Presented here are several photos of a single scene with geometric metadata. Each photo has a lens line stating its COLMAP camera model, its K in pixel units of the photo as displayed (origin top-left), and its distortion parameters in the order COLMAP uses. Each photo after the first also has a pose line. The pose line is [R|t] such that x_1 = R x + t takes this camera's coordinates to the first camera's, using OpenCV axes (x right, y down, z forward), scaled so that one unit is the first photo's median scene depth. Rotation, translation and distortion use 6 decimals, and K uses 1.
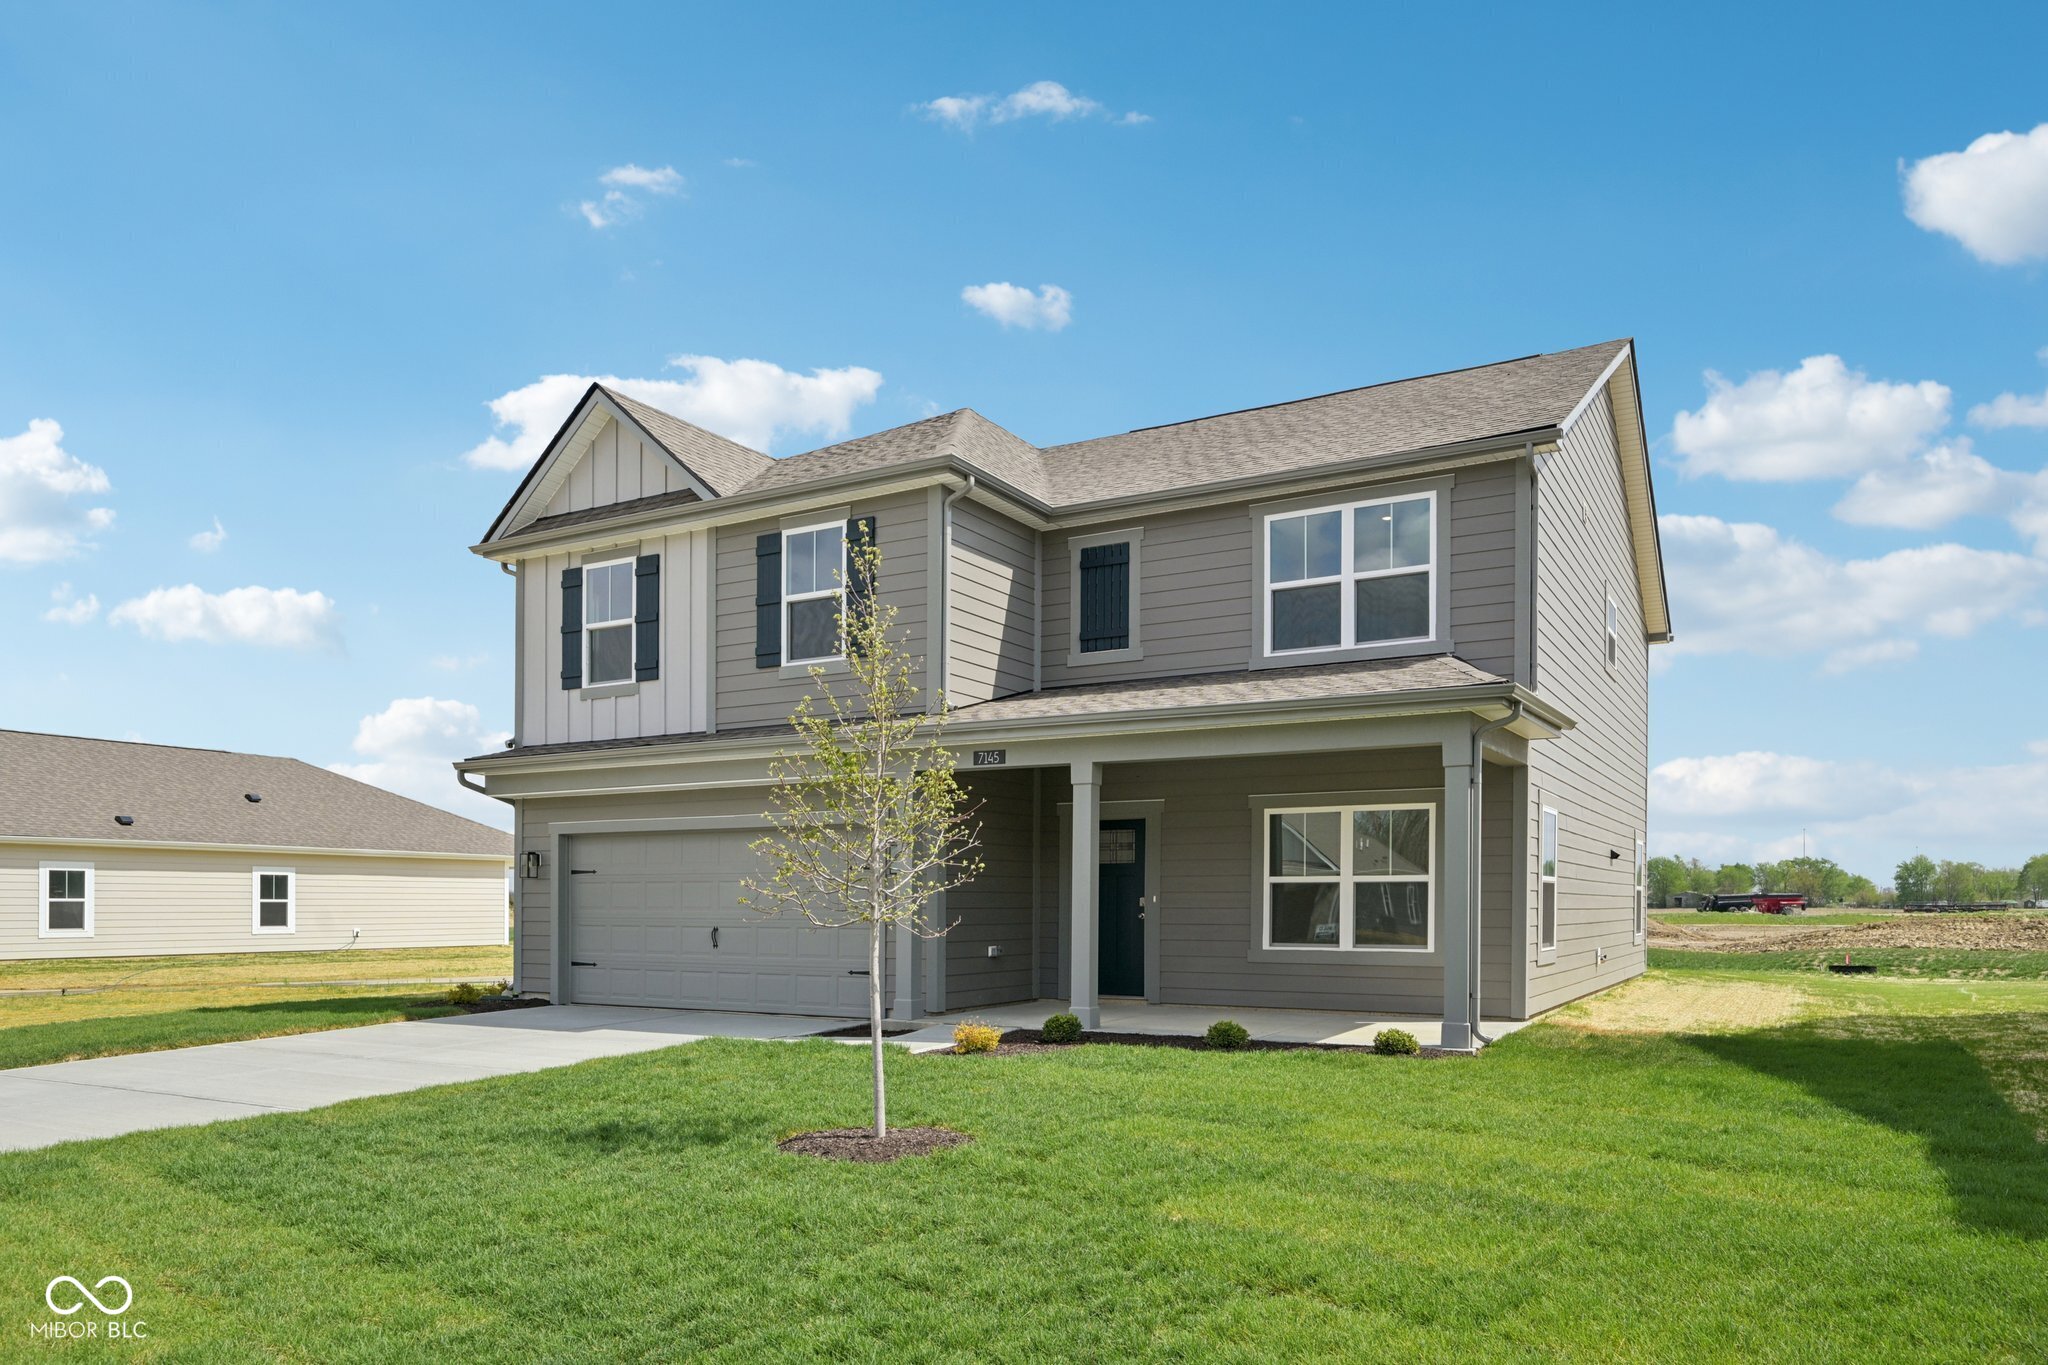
lens RADIAL K [[1352.8, 0, 1024.0], [0, 1352.8, 682.5], [0, 0, 1]] dist [0.000579, 0.002199]
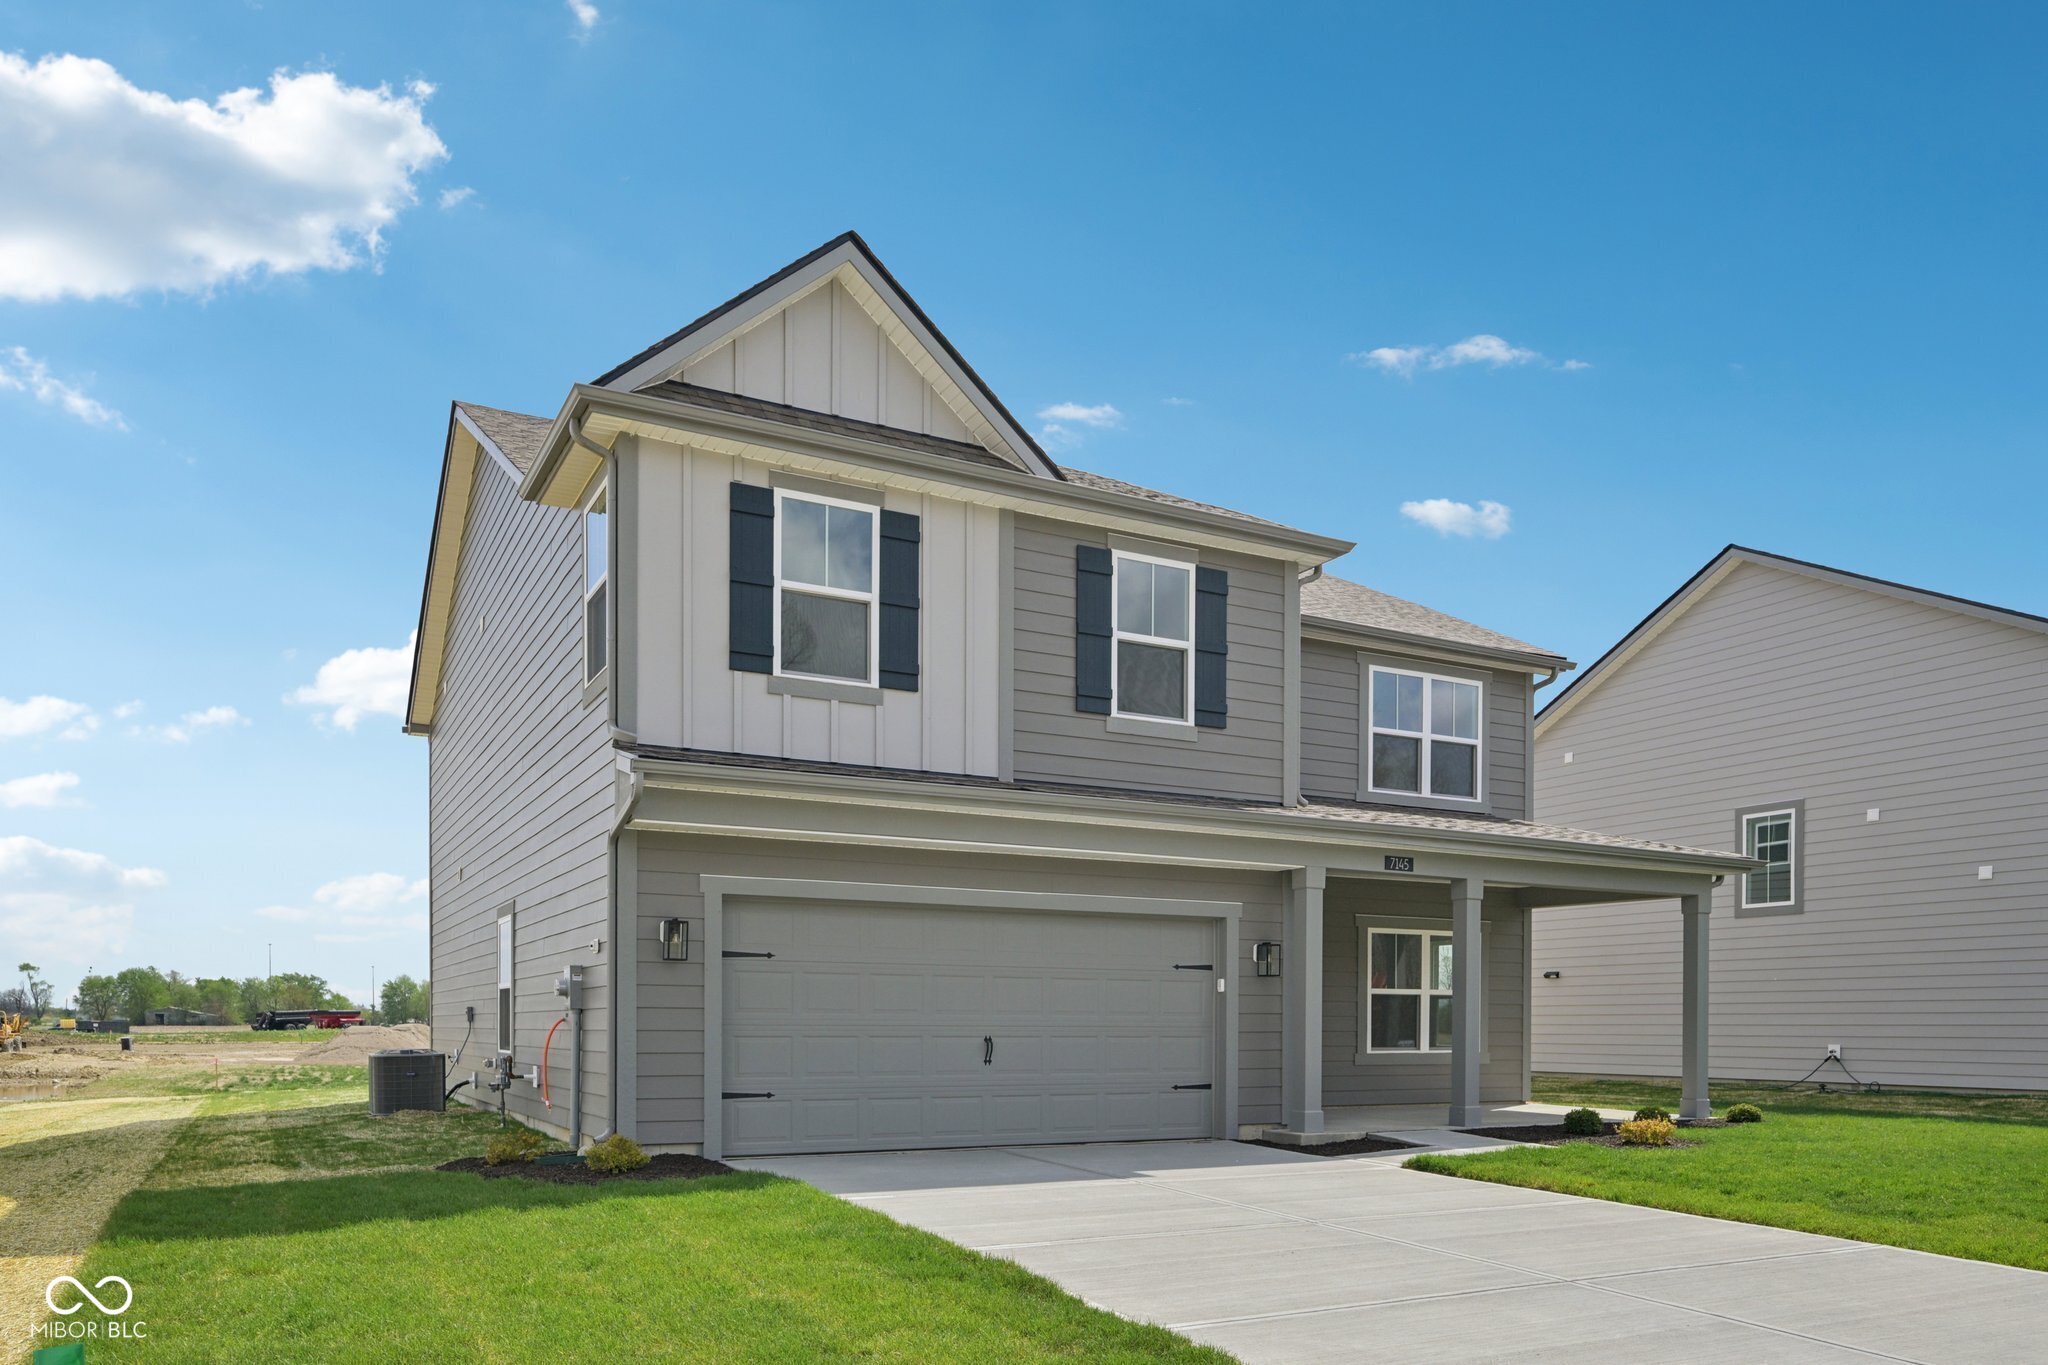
lens RADIAL K [[1444.1, 0, 1022.2], [0, 1444.1, 819.0], [0, 0, 1]] dist [0.003454, -0.001913]
pose [[0.531694, 0.121908, 0.838117, -0.909082], [-0.141143, 0.988502, -0.054242, 0.101852], [-0.835093, -0.089454, 0.542787, 0.556764]]
